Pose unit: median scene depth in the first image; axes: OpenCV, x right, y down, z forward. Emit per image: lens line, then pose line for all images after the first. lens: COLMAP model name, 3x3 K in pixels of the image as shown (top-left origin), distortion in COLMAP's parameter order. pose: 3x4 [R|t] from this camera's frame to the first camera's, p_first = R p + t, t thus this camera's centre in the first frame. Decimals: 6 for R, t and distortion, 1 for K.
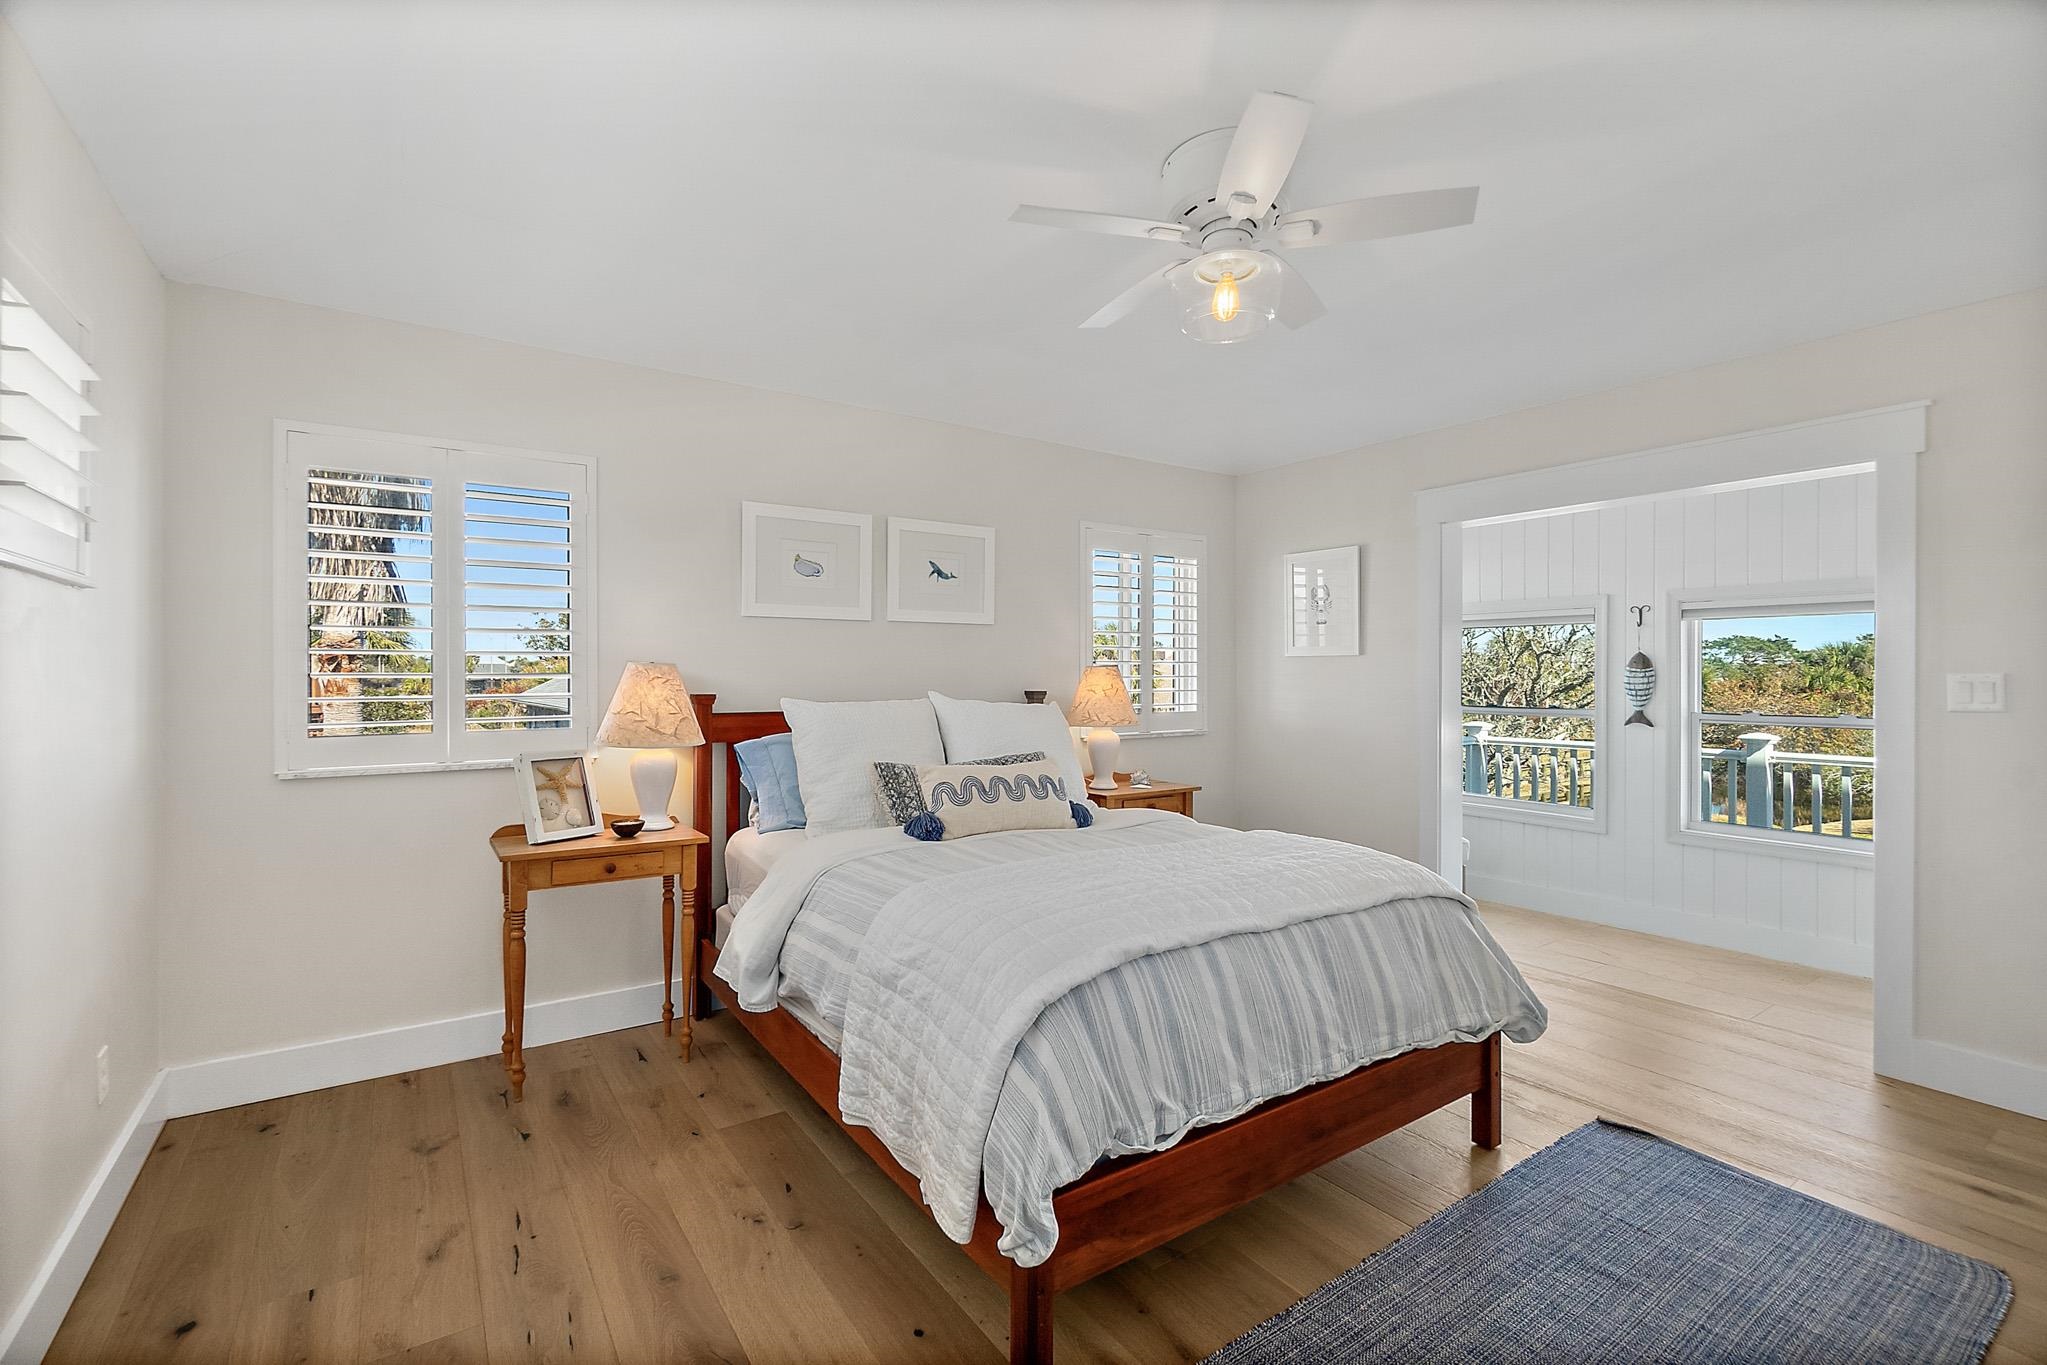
lens RADIAL K [[898.6, 0, 1020.6], [0, 898.6, 671.7], [0, 0, 1]] dist [-0.000886, 0.000034]
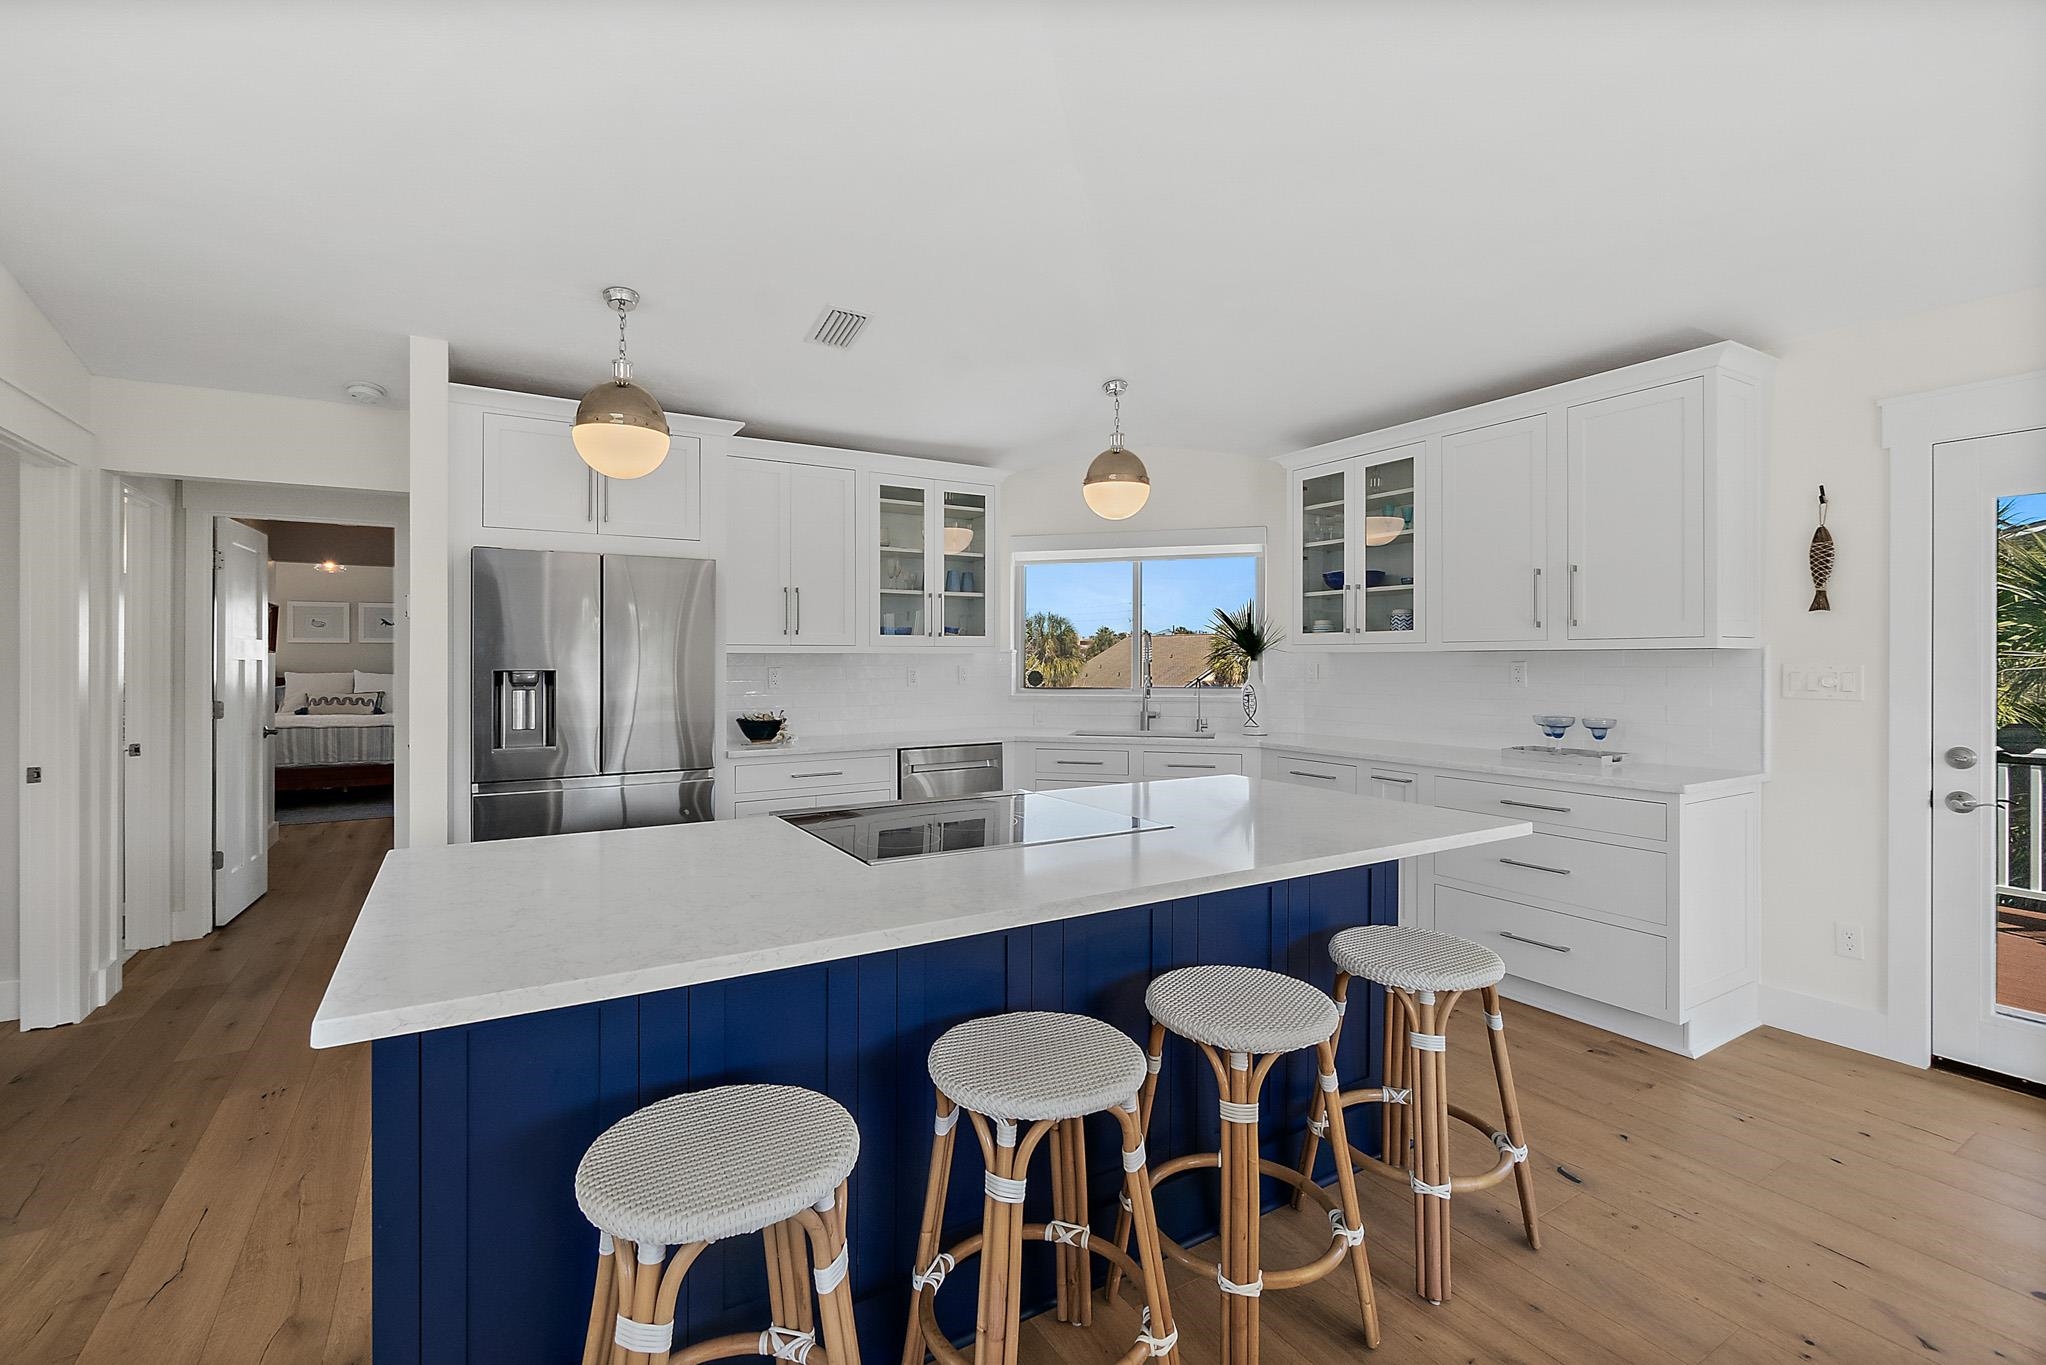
lens RADIAL K [[898.1, 0, 1020.1], [0, 898.1, 671.7], [0, 0, 1]] dist [-0.000886, 0.000034]
pose [[0.998918, 0.011011, -0.045174, 2.490967], [-0.010614, 0.999903, 0.009006, -0.023809], [0.045269, -0.008517, 0.998939, -1.995607]]
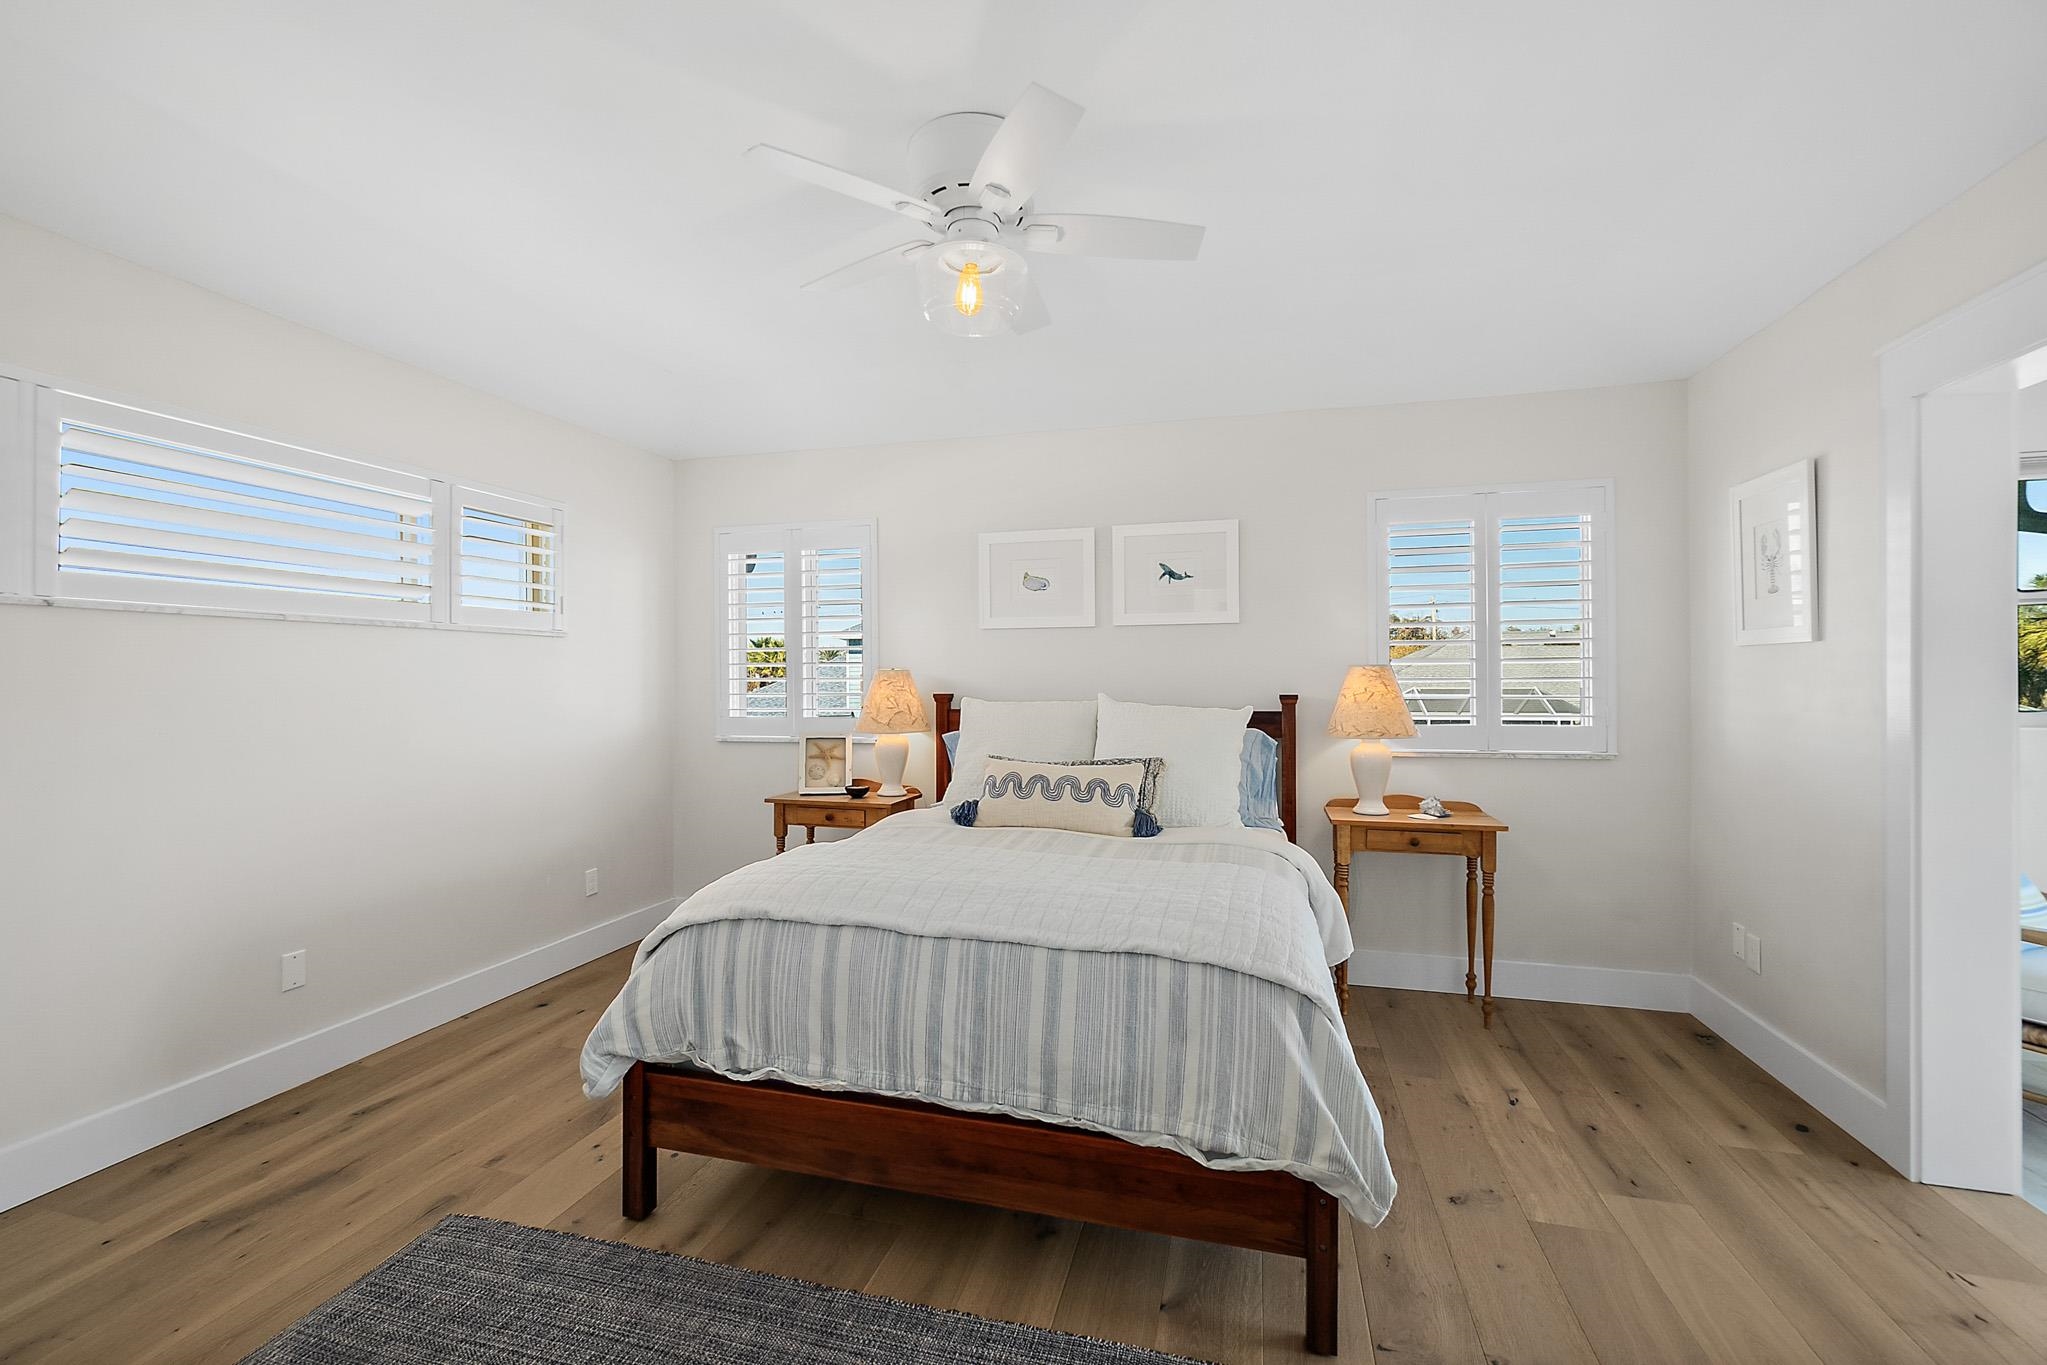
lens RADIAL K [[894.7, 0, 990.5], [0, 894.7, 680.8], [0, 0, 1]] dist [-0.001197, 0.000001]
pose [[0.634677, -0.001589, -0.772776, 0.749154], [0.007086, 0.999968, 0.003763, 0.003324], [0.772745, -0.007865, 0.634668, 0.302040]]
